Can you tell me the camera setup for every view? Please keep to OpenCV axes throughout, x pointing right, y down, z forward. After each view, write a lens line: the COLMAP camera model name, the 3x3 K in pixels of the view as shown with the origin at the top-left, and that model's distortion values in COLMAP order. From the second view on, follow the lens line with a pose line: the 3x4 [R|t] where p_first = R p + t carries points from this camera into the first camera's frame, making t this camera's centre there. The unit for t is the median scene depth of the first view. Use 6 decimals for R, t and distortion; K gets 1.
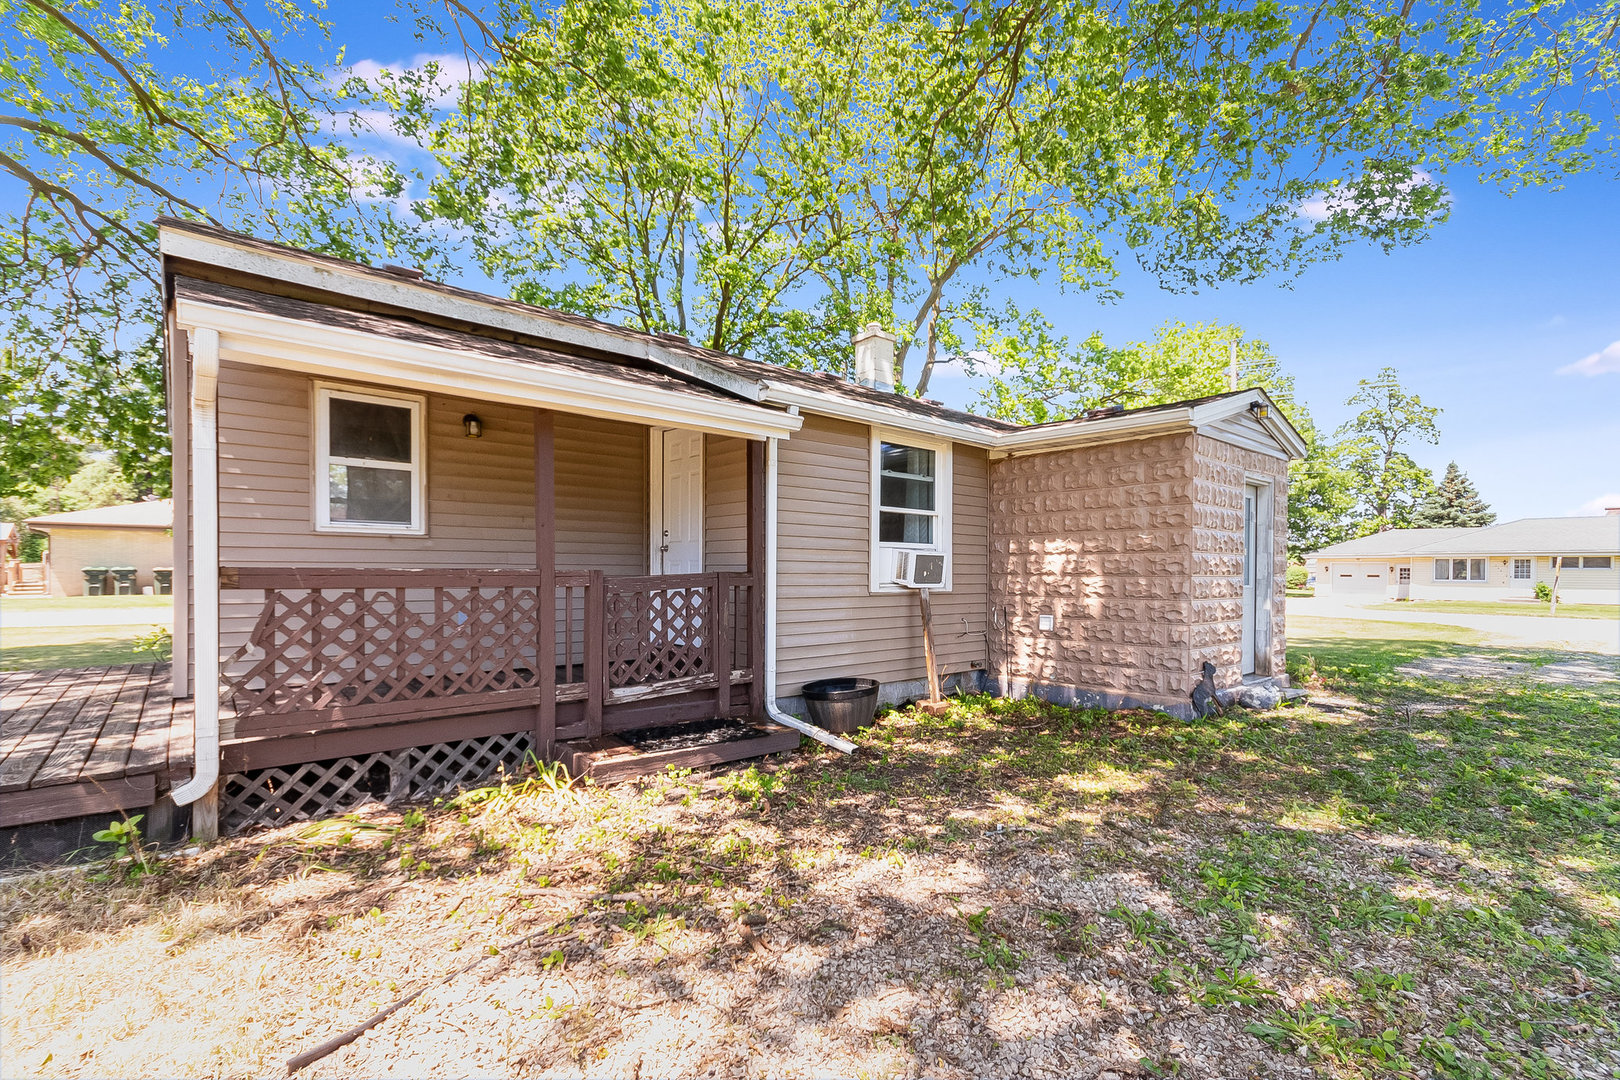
lens RADIAL K [[716.9, 0, 812.2], [0, 716.9, 581.5], [0, 0, 1]] dist [-0.000358, 0.000077]
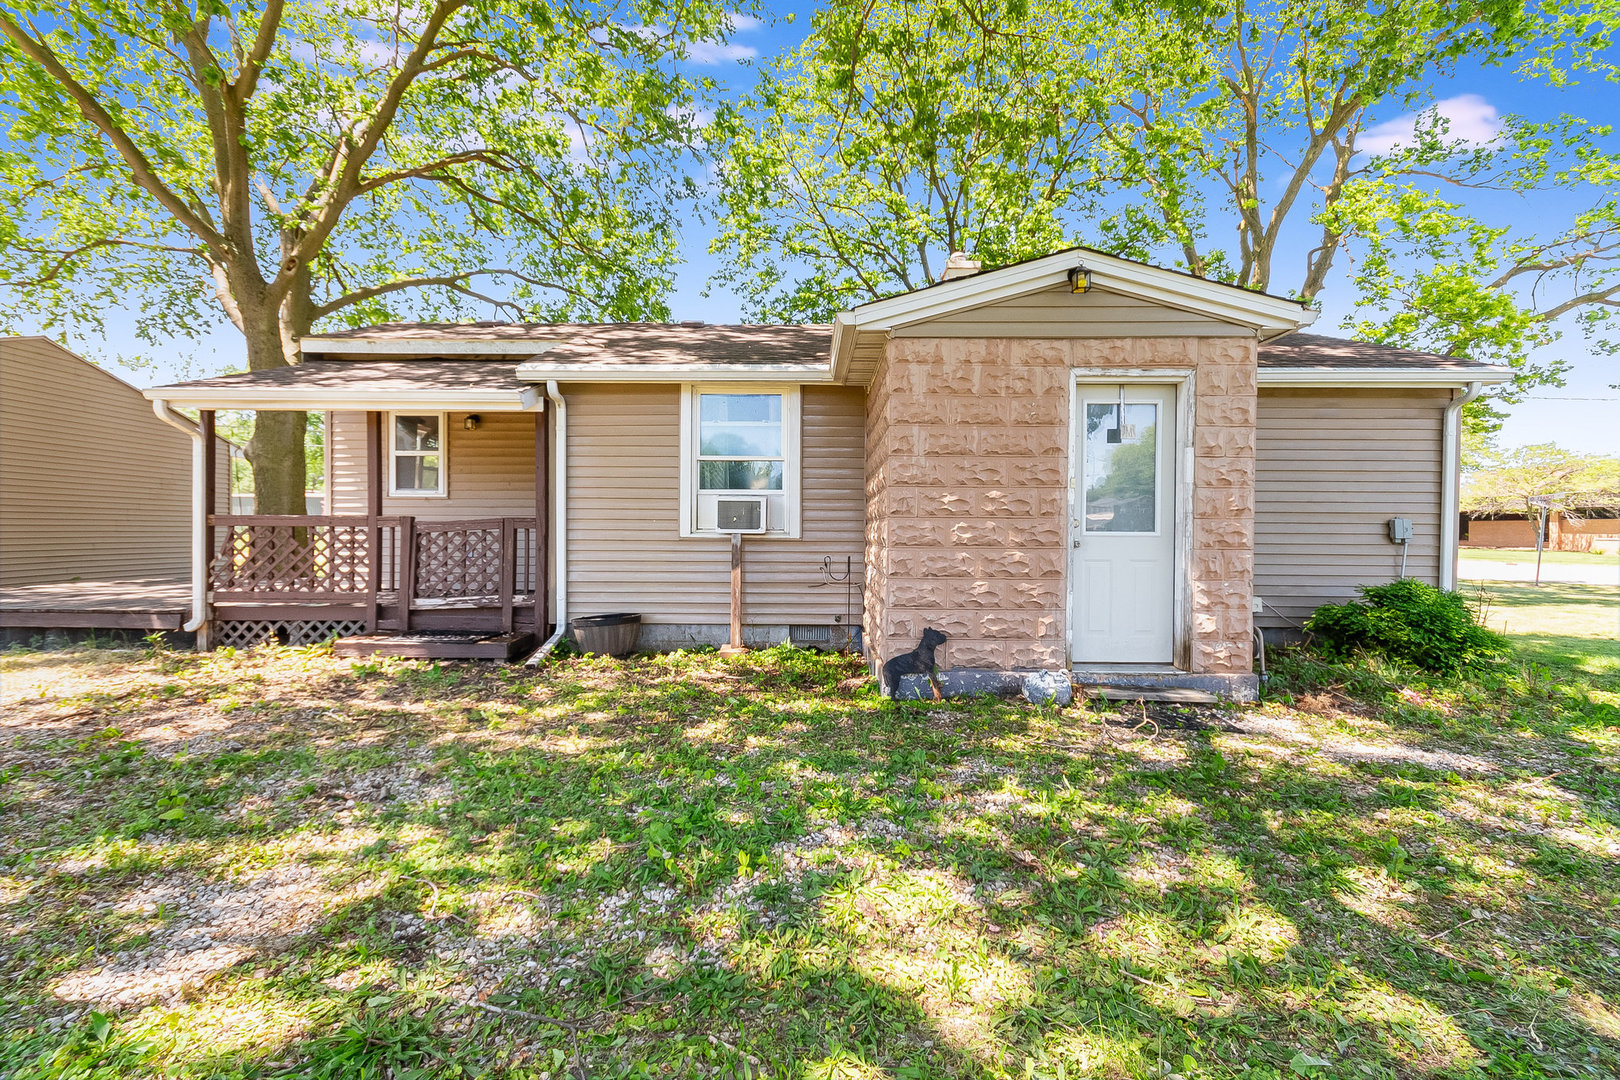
lens RADIAL K [[709.1, 0, 810.0], [0, 709.1, 540.0], [0, 0, 1]] dist [0.002374, 0.000101]
pose [[0.746933, 0.011895, -0.664793, 1.125367], [-0.008220, 0.999929, 0.008656, 0.010272], [0.664849, -0.001001, 0.746977, 0.408790]]
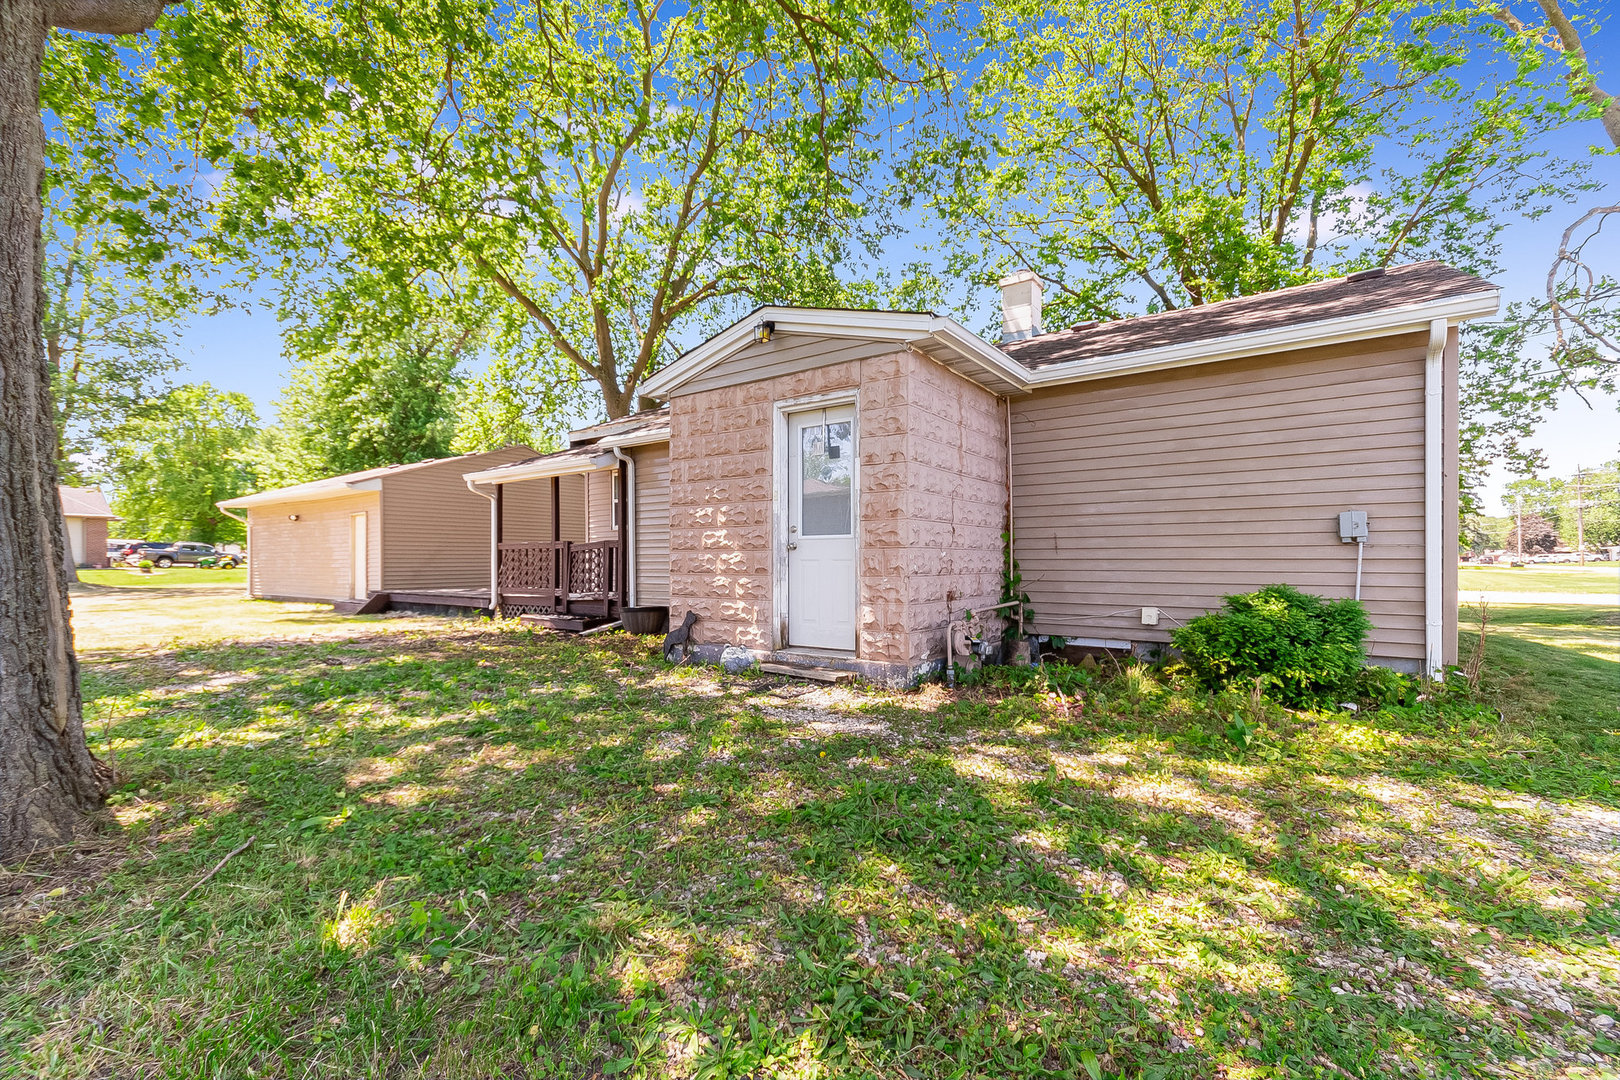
lens RADIAL K [[707.6, 0, 807.8], [0, 707.6, 562.2], [0, 0, 1]] dist [0.002154, 0.000519]
pose [[0.219101, -0.000578, -0.975702, 1.848996], [-0.001741, 0.999998, -0.000983, 0.046243], [0.975701, 0.001914, 0.219100, 1.108063]]
